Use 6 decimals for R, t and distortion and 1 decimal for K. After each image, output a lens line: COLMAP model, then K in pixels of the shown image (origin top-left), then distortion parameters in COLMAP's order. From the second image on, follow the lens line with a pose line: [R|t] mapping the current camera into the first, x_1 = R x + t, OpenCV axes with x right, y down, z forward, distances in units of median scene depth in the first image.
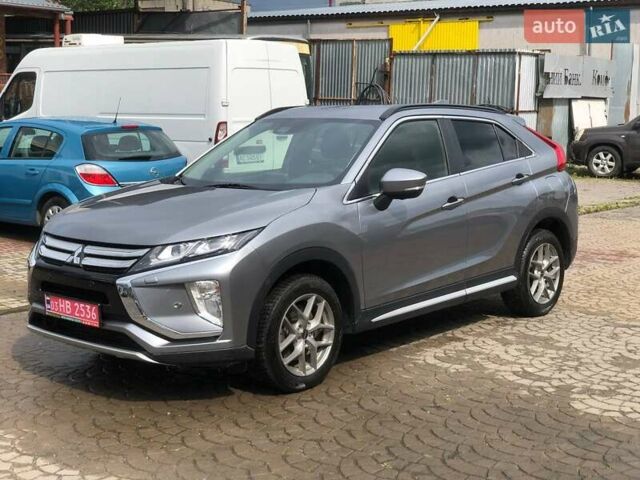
lens RADIAL K [[944.6, 0, 320.0], [0, 944.6, 240.0], [0, 0, 1]] dist [0.079043, -0.020716]
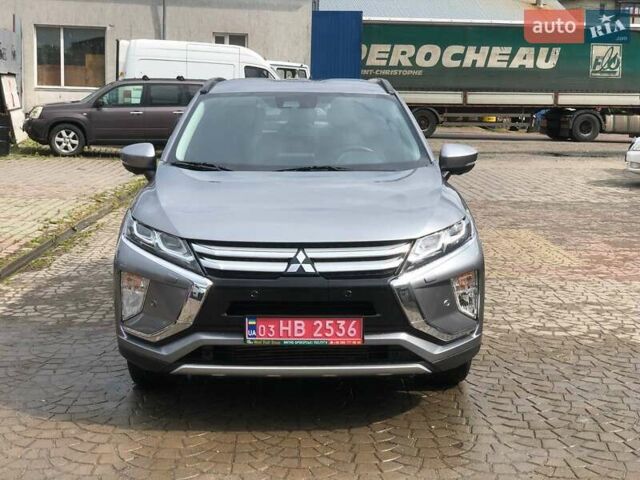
lens RADIAL K [[971.8, 0, 297.0], [0, 971.8, 239.2], [0, 0, 1]] dist [0.029721, 0.055515]
pose [[0.735040, -0.093524, 0.671542, -0.212786], [0.081184, 0.995455, 0.049774, -0.011689], [-0.673146, 0.017932, 0.739292, 0.104760]]
